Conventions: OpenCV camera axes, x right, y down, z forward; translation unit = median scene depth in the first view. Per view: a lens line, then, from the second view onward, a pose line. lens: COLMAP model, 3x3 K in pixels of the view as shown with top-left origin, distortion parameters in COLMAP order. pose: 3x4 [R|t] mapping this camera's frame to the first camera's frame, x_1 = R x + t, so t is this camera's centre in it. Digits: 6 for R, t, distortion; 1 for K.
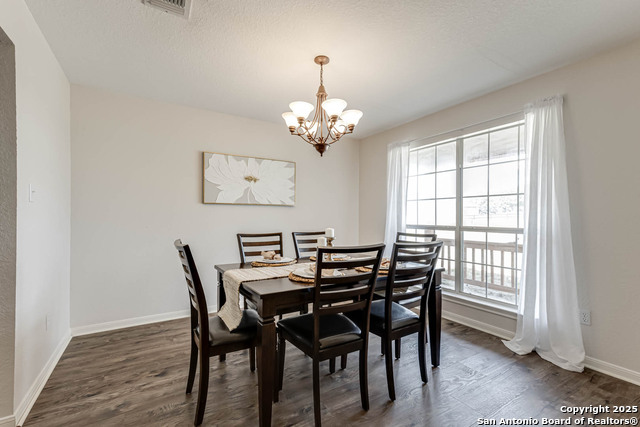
lens RADIAL K [[284.9, 0, 316.3], [0, 284.9, 216.0], [0, 0, 1]] dist [0.021189, -0.000341]
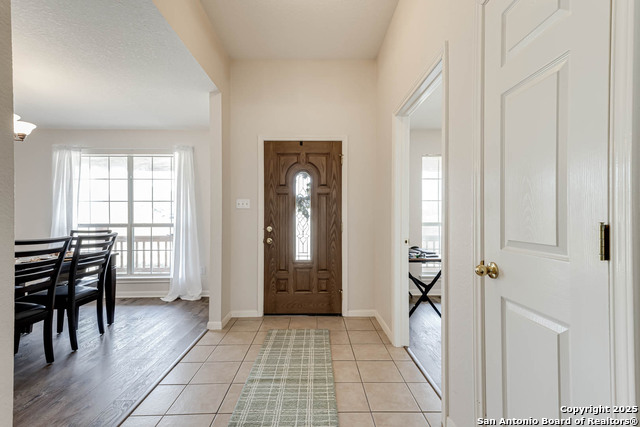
lens RADIAL K [[284.9, 0, 316.3], [0, 284.9, 216.0], [0, 0, 1]] dist [0.021189, -0.000341]
pose [[0.515114, -0.005016, 0.857107, -0.227058], [0.001956, 0.999987, 0.004676, -0.003508], [-0.857119, -0.000732, 0.515117, -0.486123]]
